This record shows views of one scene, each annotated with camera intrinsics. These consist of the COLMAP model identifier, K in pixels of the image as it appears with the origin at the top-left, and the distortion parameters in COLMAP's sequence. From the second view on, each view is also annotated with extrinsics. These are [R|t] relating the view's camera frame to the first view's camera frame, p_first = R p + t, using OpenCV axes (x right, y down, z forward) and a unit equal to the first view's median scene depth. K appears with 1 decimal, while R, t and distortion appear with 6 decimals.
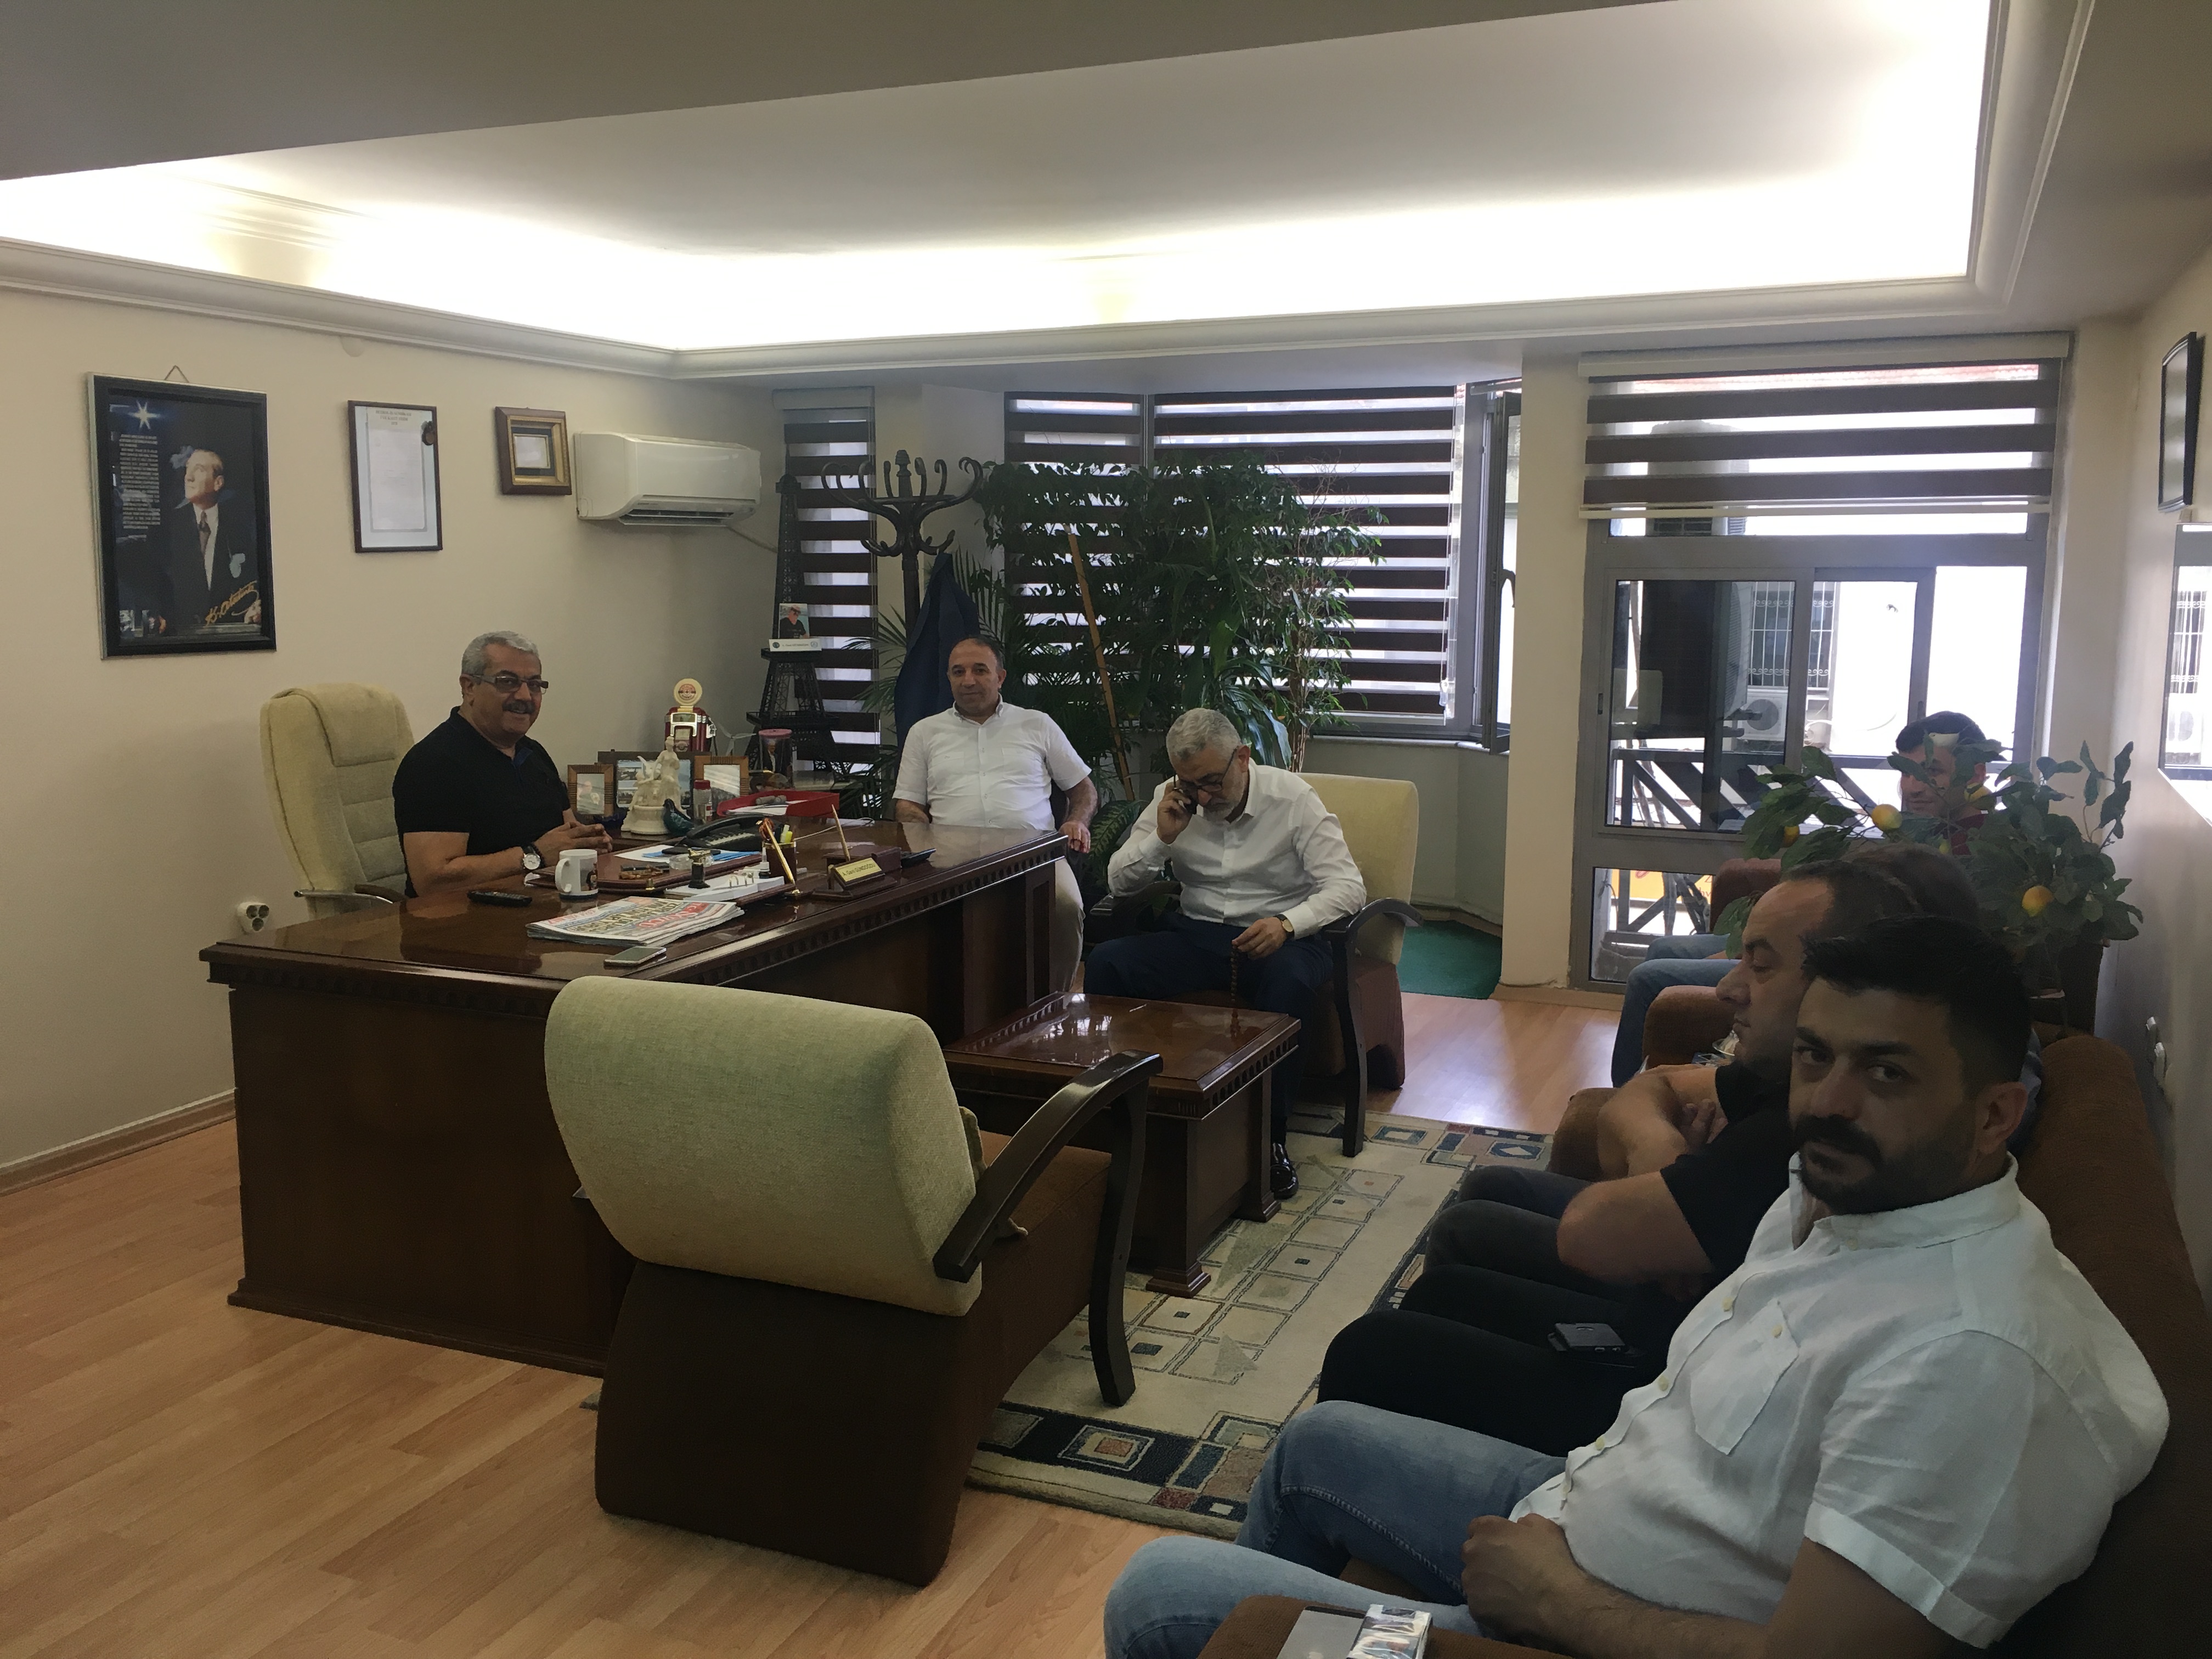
lens RADIAL K [[1931.3, 0, 1126.4], [0, 1931.3, 823.1], [0, 0, 1]] dist [-0.004927, 0.013394]
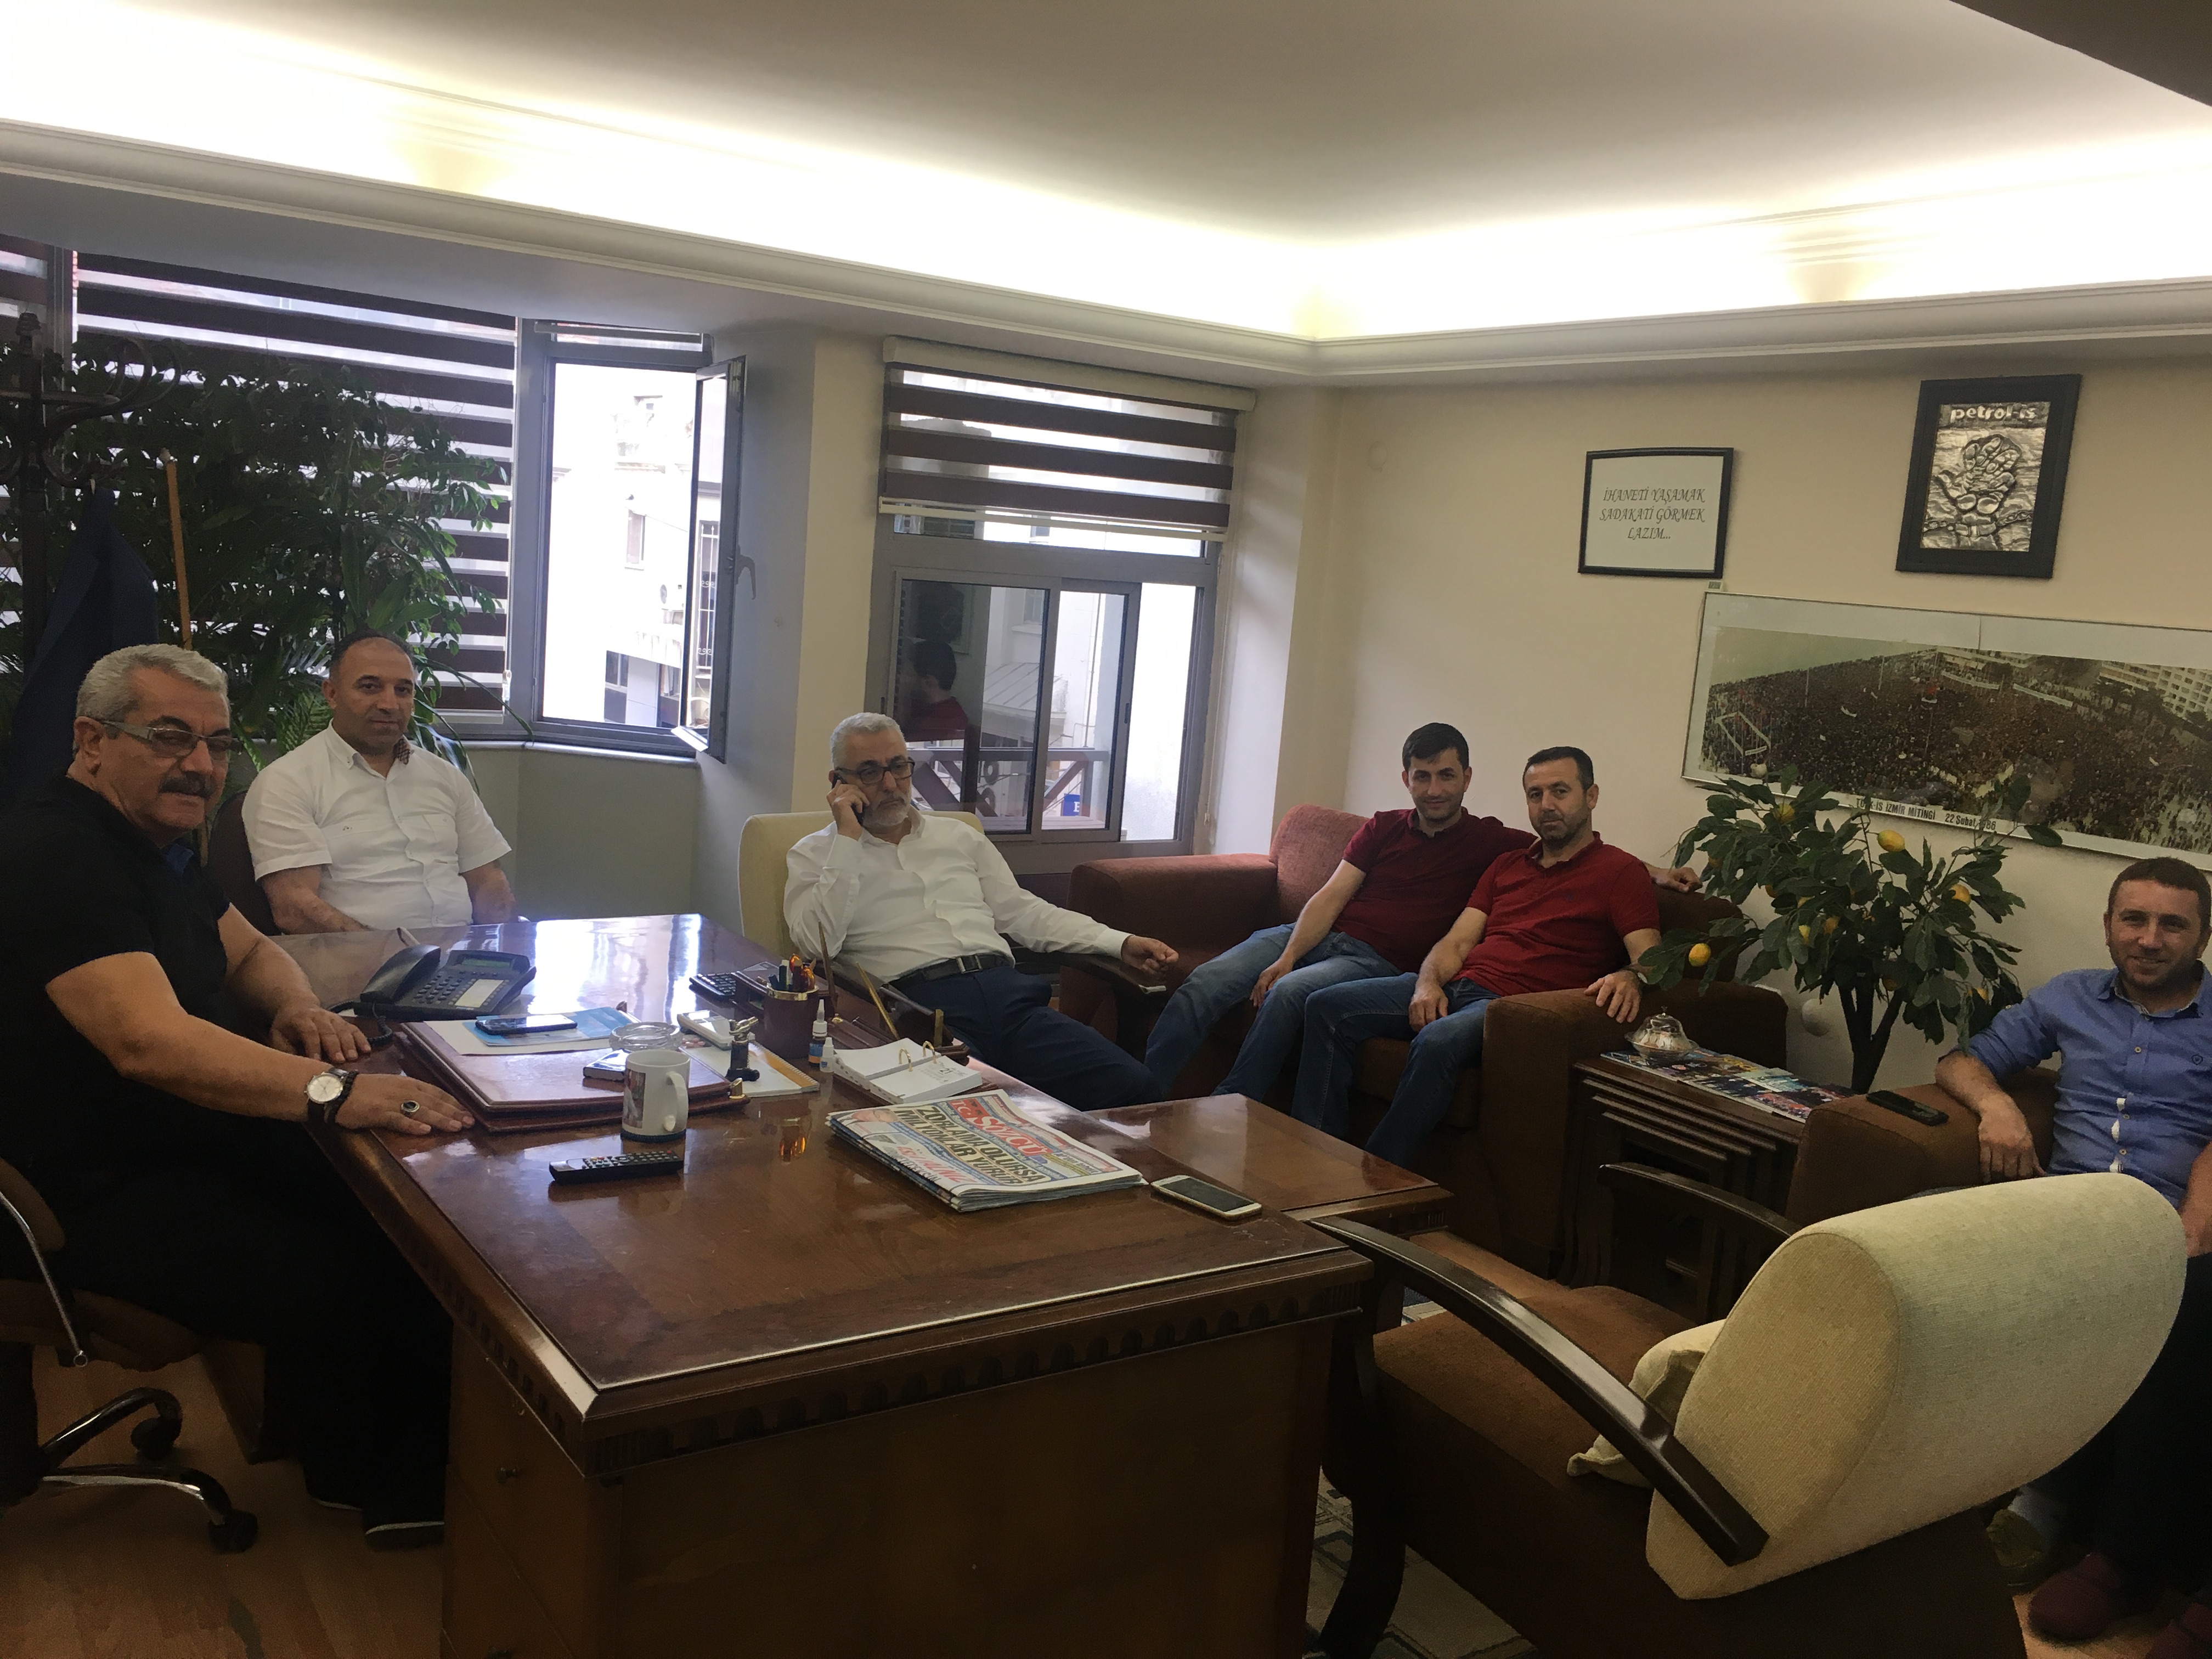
lens RADIAL K [[1931.3, 0, 1124.2], [0, 1931.3, 839.9], [0, 0, 1]] dist [-0.004927, 0.013394]
pose [[0.529224, -0.075330, 0.845131, -0.508999], [0.034961, 0.997141, 0.066986, -0.058069], [-0.847761, -0.005904, 0.530345, 0.404842]]
